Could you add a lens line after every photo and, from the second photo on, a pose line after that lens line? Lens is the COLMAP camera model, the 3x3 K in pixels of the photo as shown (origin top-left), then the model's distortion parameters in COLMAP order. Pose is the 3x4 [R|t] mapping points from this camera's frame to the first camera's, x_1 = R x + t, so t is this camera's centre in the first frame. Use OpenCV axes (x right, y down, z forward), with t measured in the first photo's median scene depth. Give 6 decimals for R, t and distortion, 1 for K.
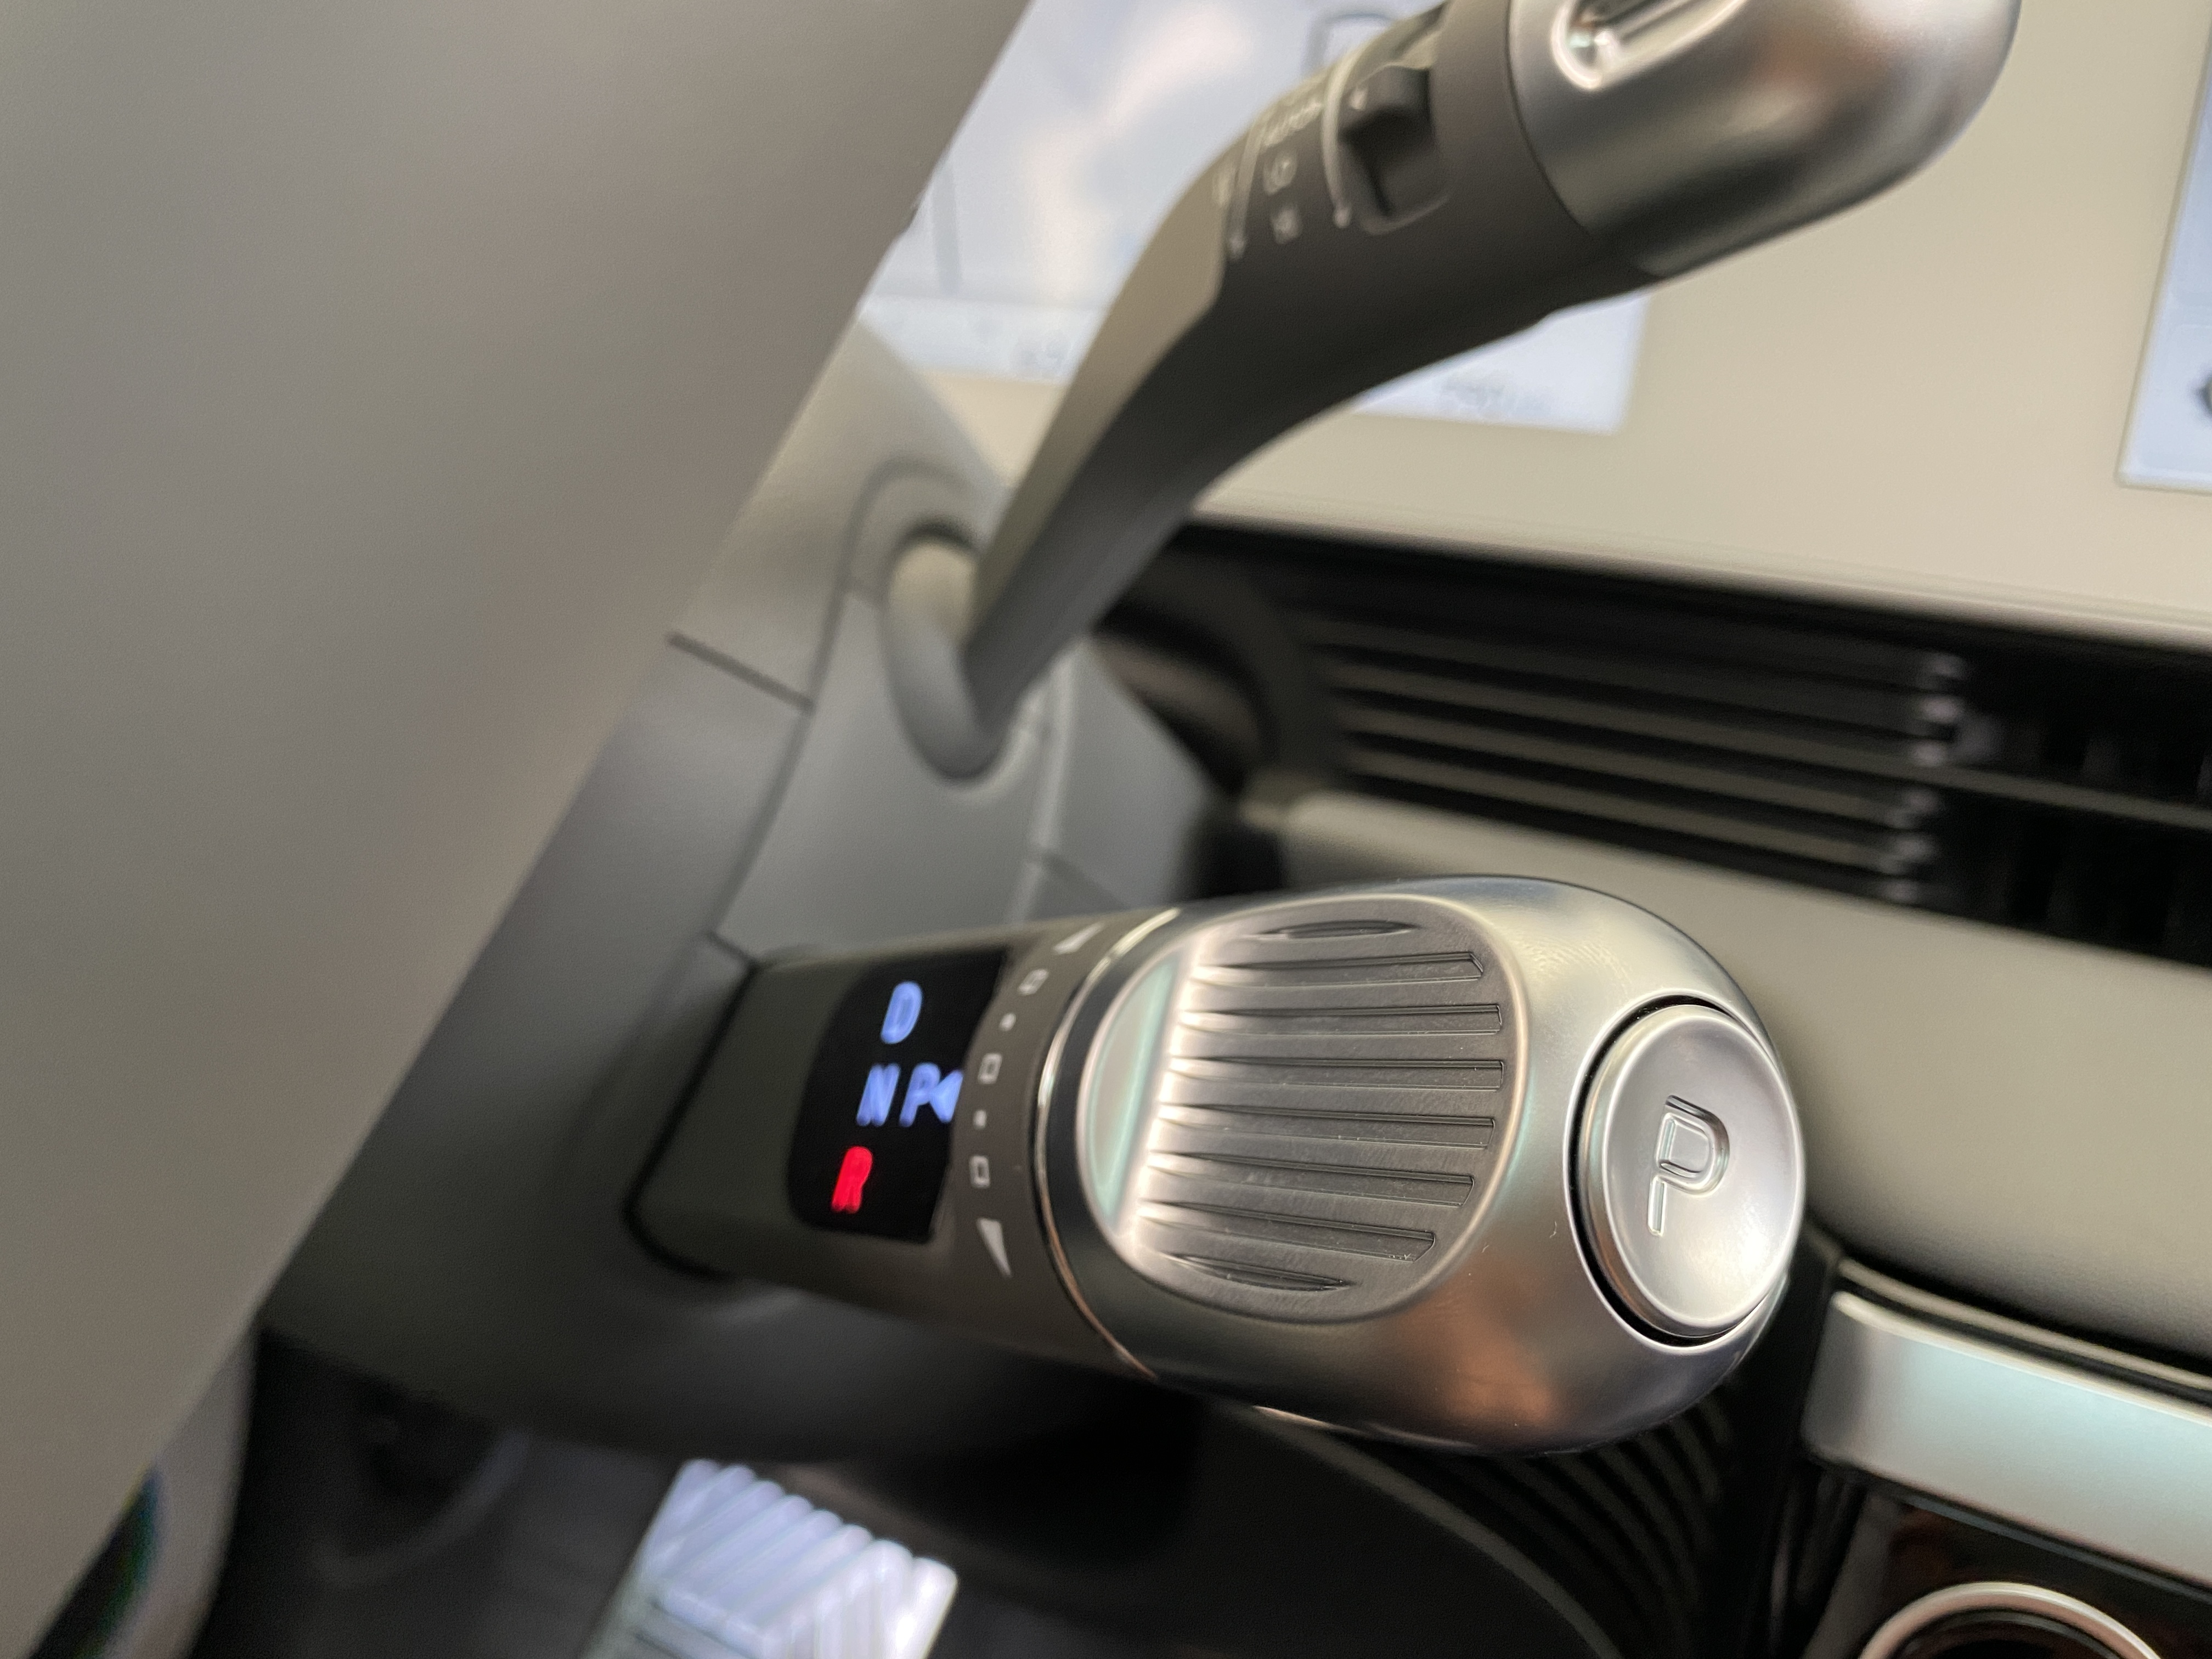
lens RADIAL K [[1655.8, 0, 1106.0], [0, 1655.8, 829.5], [0, 0, 1]] dist [-0.003106, -0.005583]
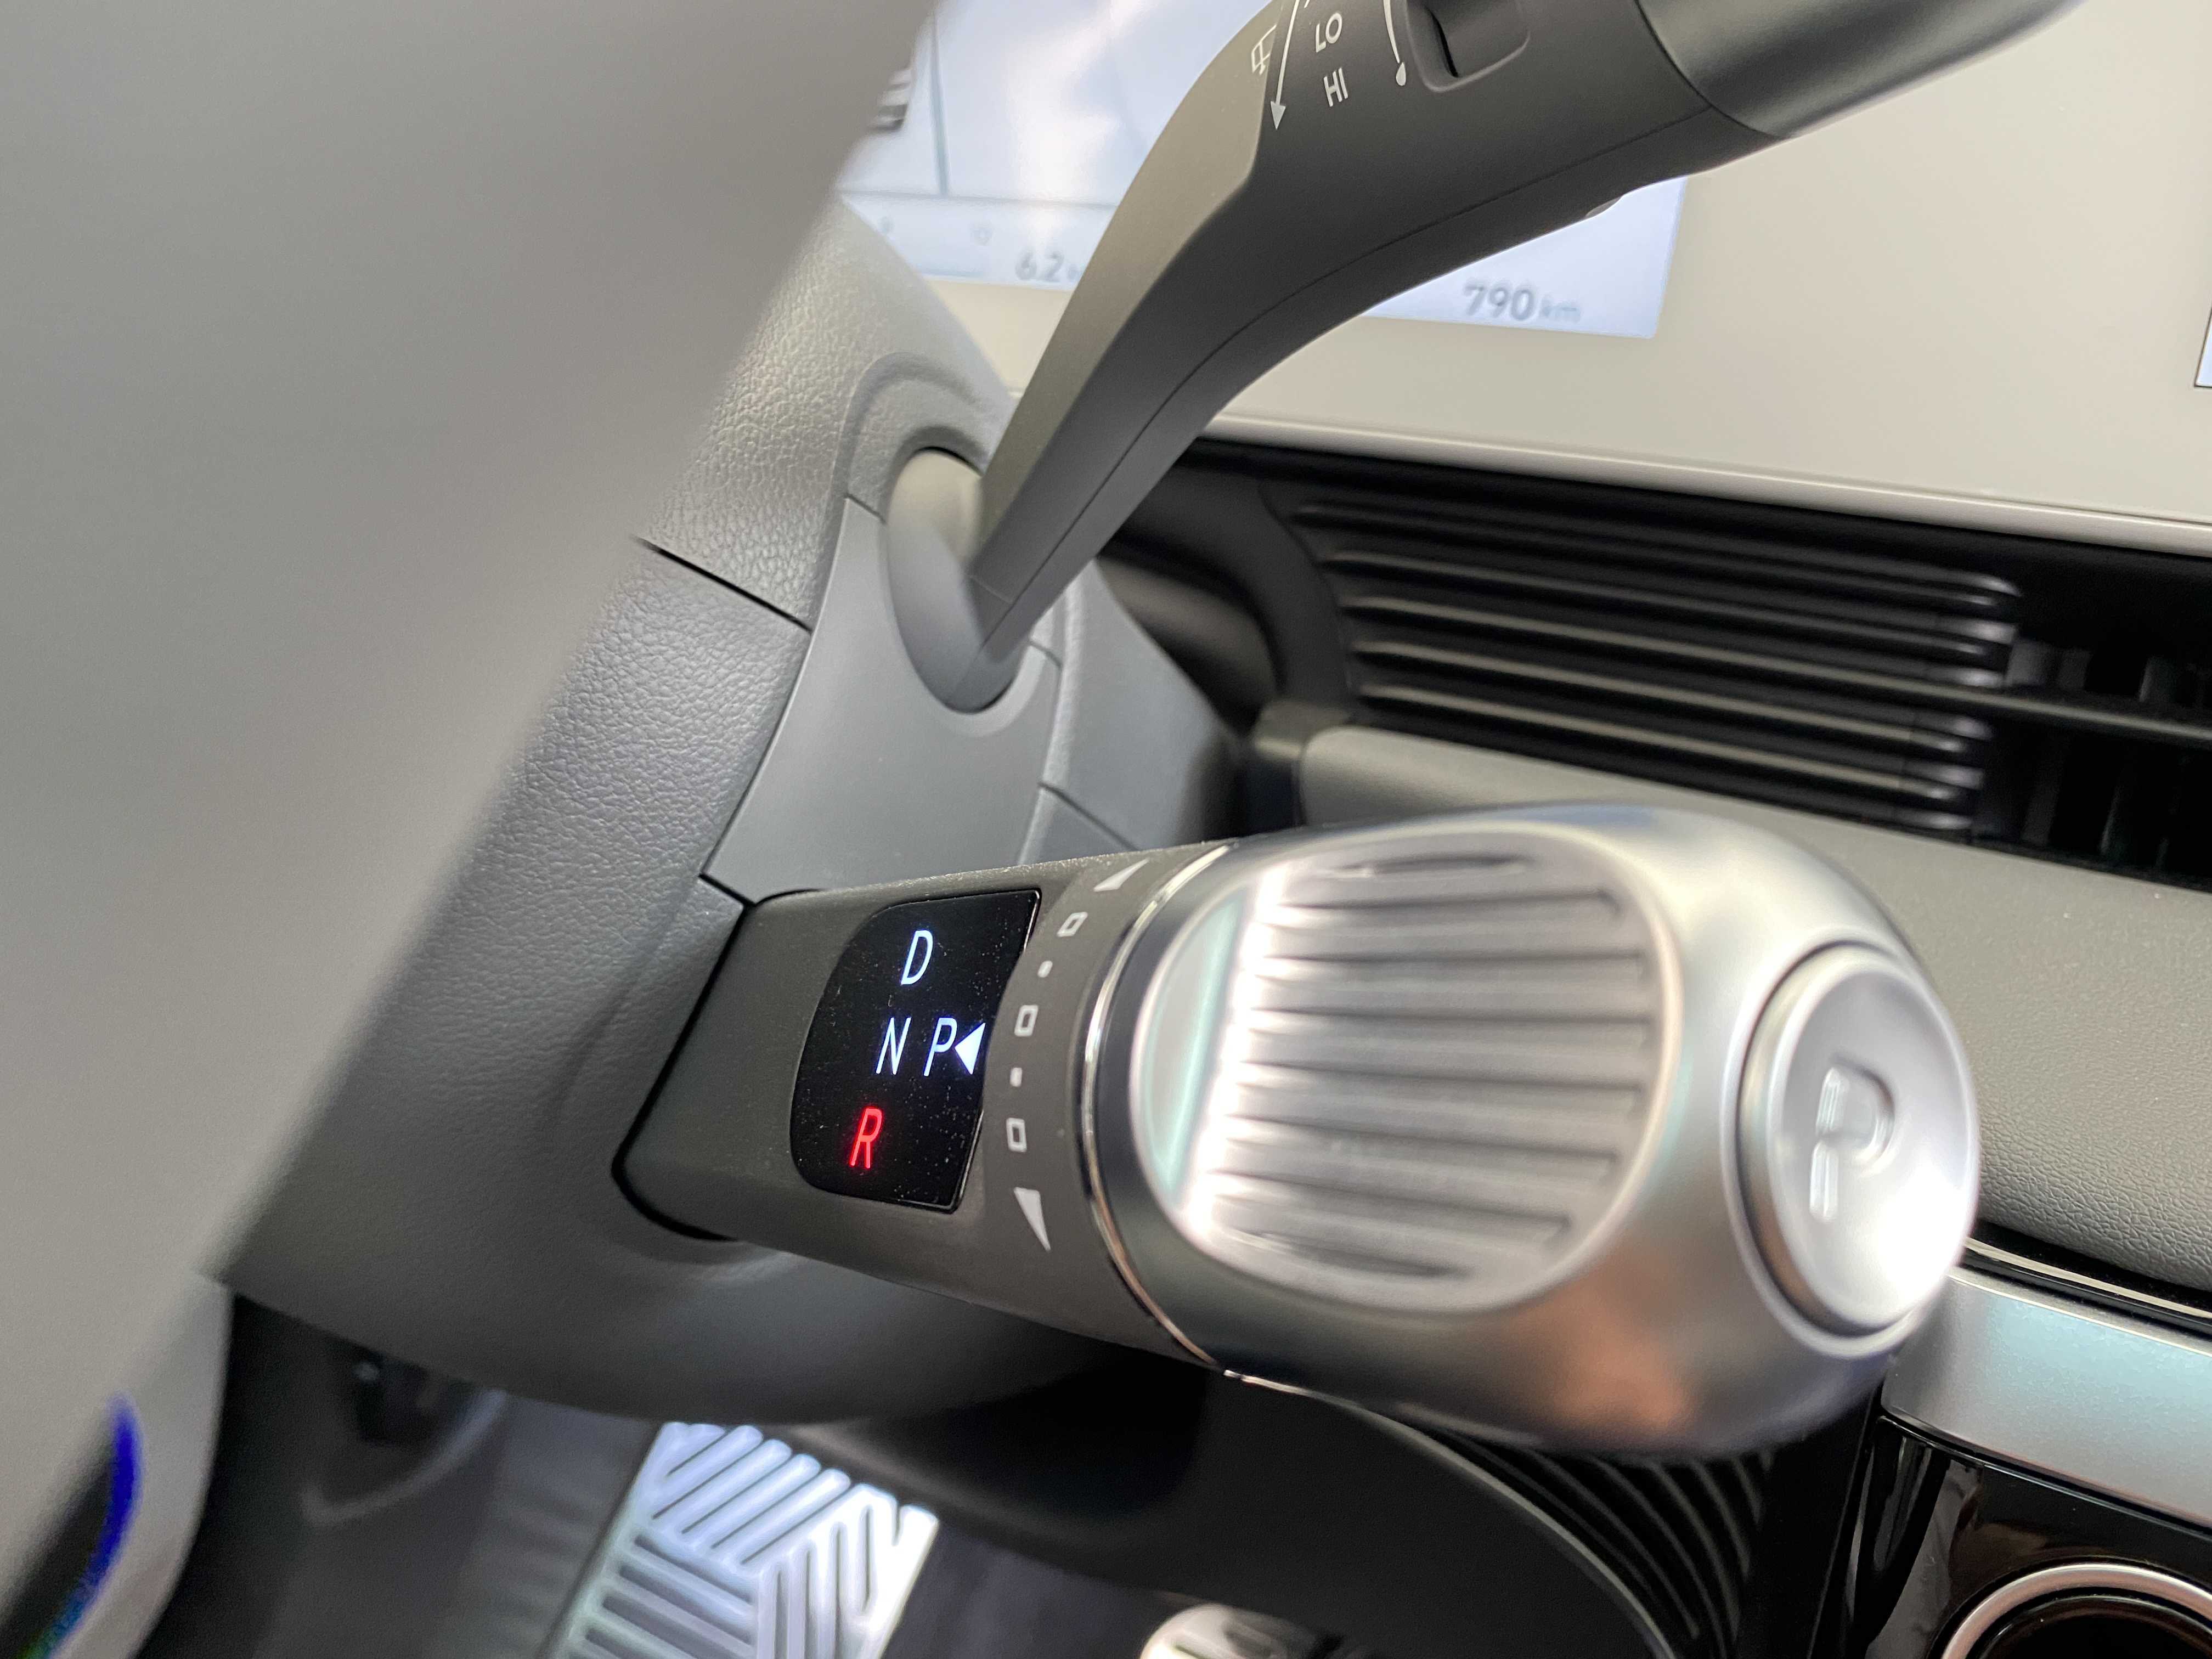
lens RADIAL K [[1612.1, 0, 1106.0], [0, 1612.1, 829.5], [0, 0, 1]] dist [0.017458, -0.001185]
pose [[0.999784, -0.005433, 0.020081, -0.037003], [0.004686, 0.999301, 0.037086, 0.006484], [-0.020269, -0.036984, 0.999110, 0.106516]]
